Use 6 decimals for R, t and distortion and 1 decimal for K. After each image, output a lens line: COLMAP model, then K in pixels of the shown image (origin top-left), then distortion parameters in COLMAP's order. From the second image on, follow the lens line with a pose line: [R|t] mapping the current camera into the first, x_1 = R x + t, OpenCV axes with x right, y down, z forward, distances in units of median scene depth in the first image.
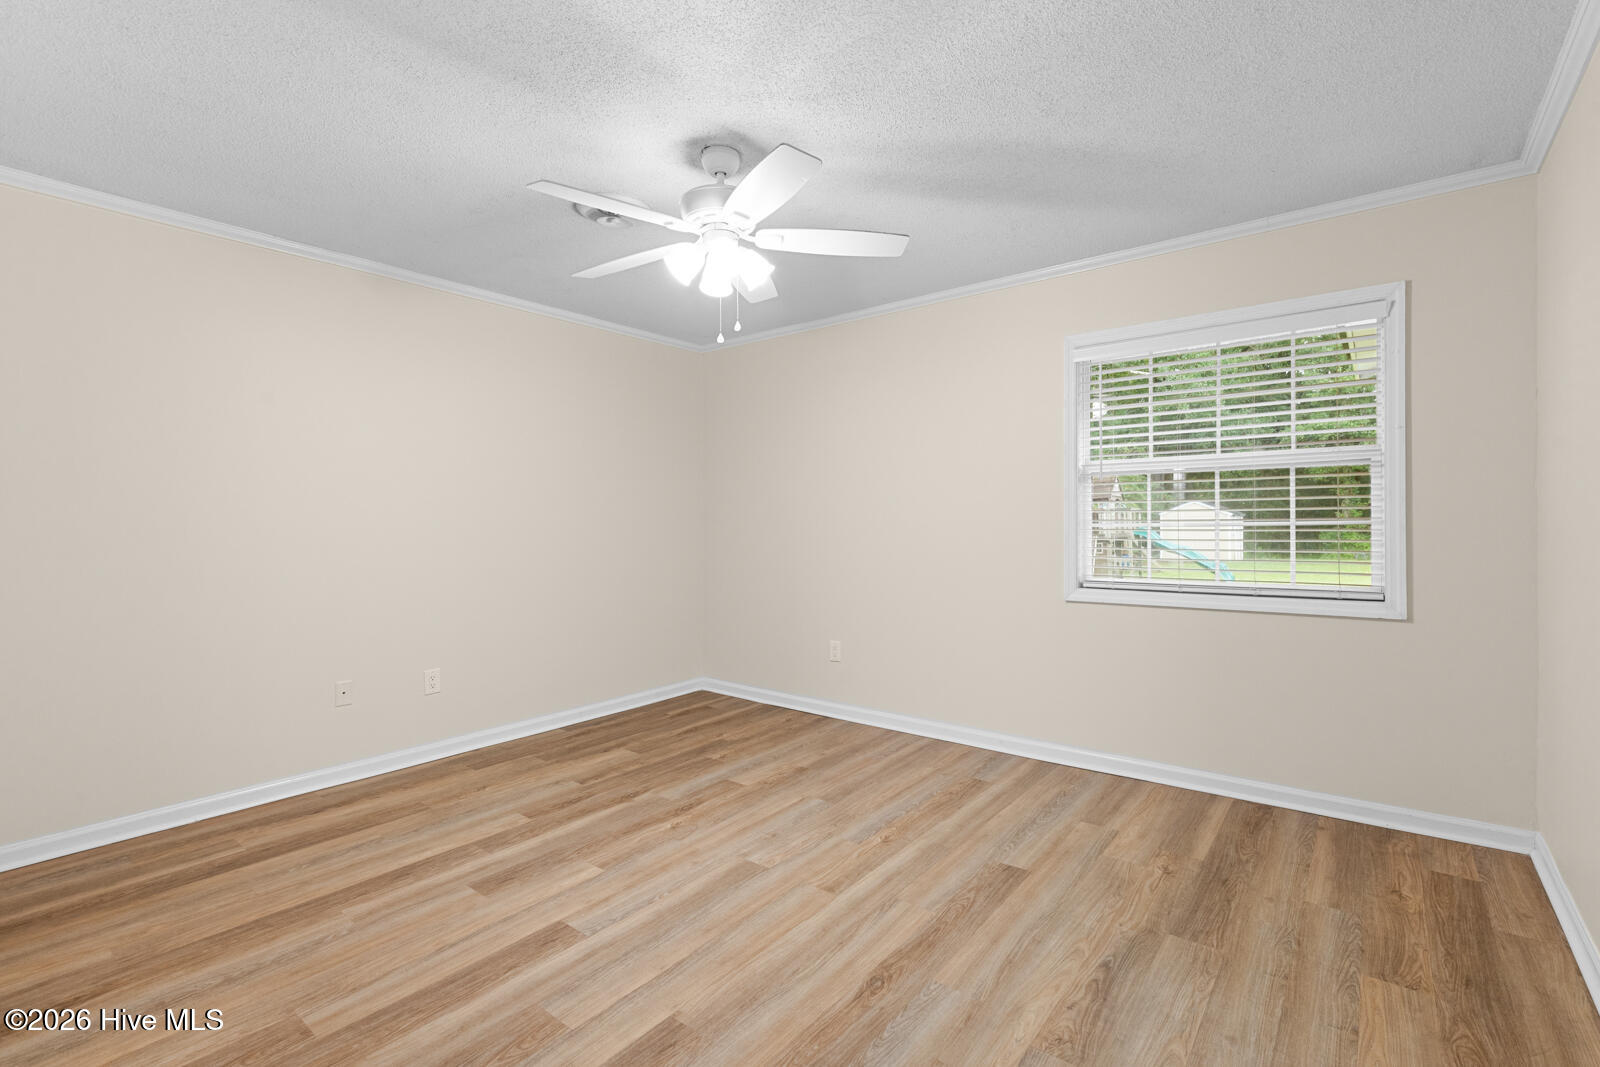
lens RADIAL K [[729.6, 0, 798.4], [0, 729.6, 526.7], [0, 0, 1]] dist [-0.000418, 0.000189]
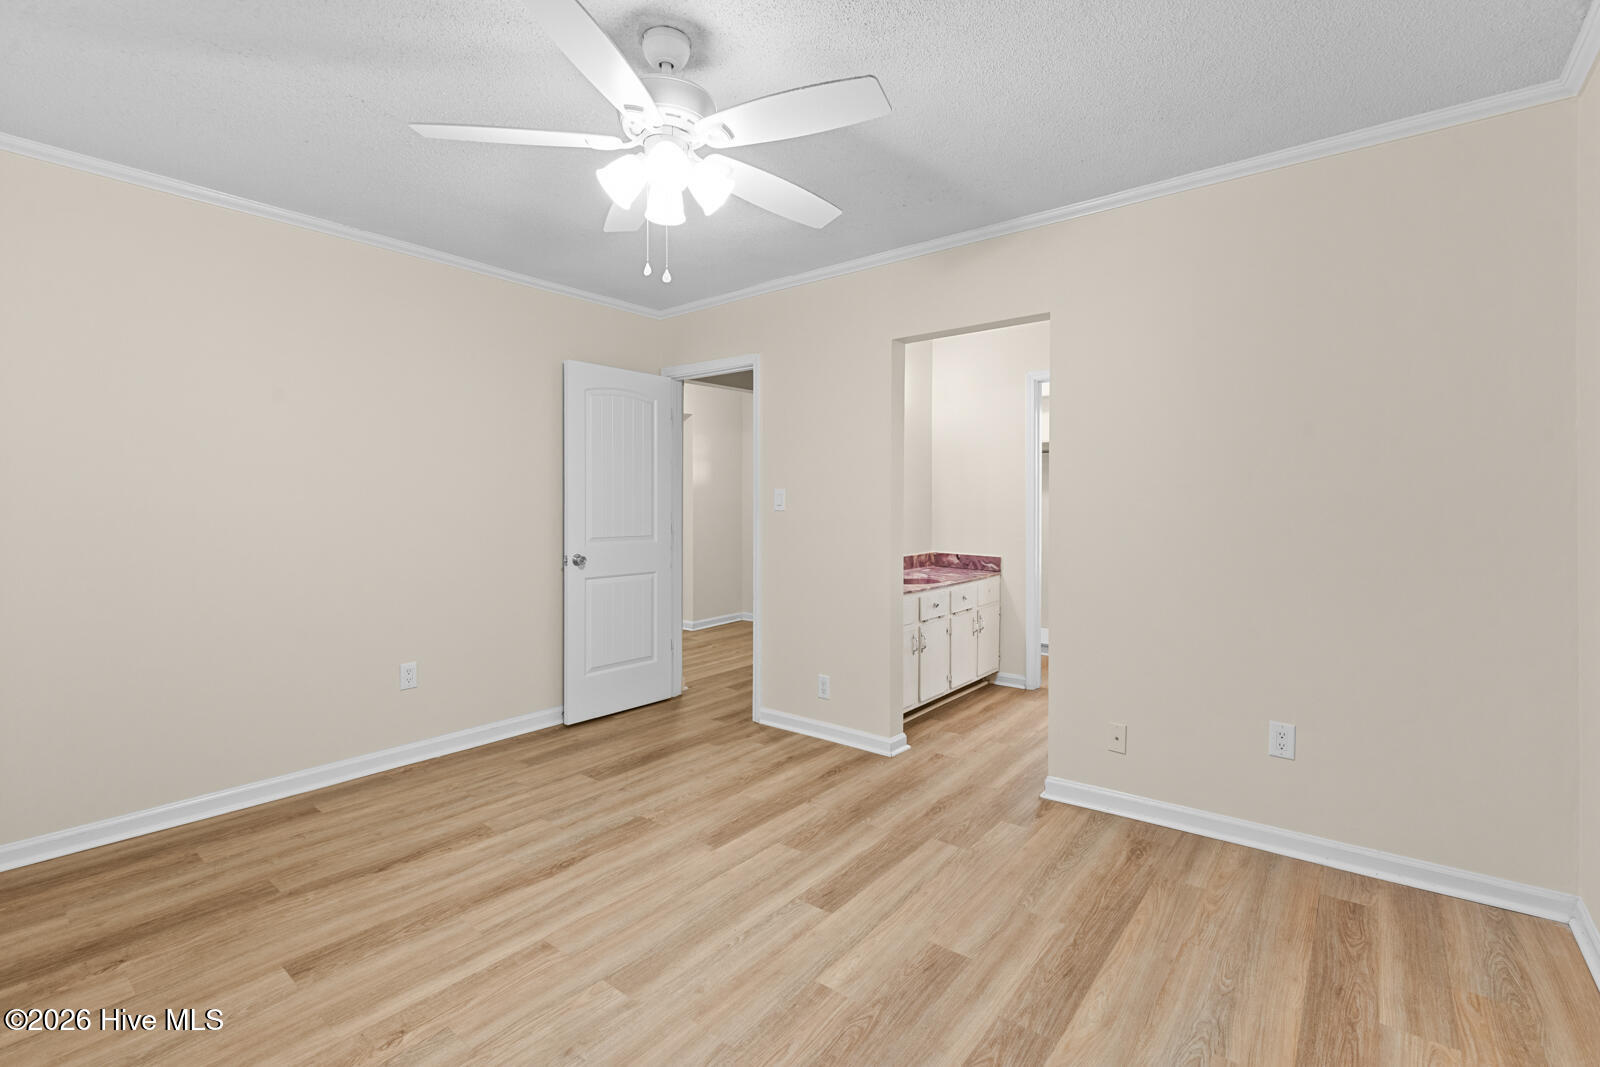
lens RADIAL K [[729.6, 0, 801.2], [0, 729.6, 526.5], [0, 0, 1]] dist [-0.000418, 0.000189]
pose [[-0.999958, 0.006423, 0.006508, -0.295685], [0.006663, 0.999271, 0.037591, -0.041582], [-0.006261, 0.037633, -0.999272, 2.009660]]
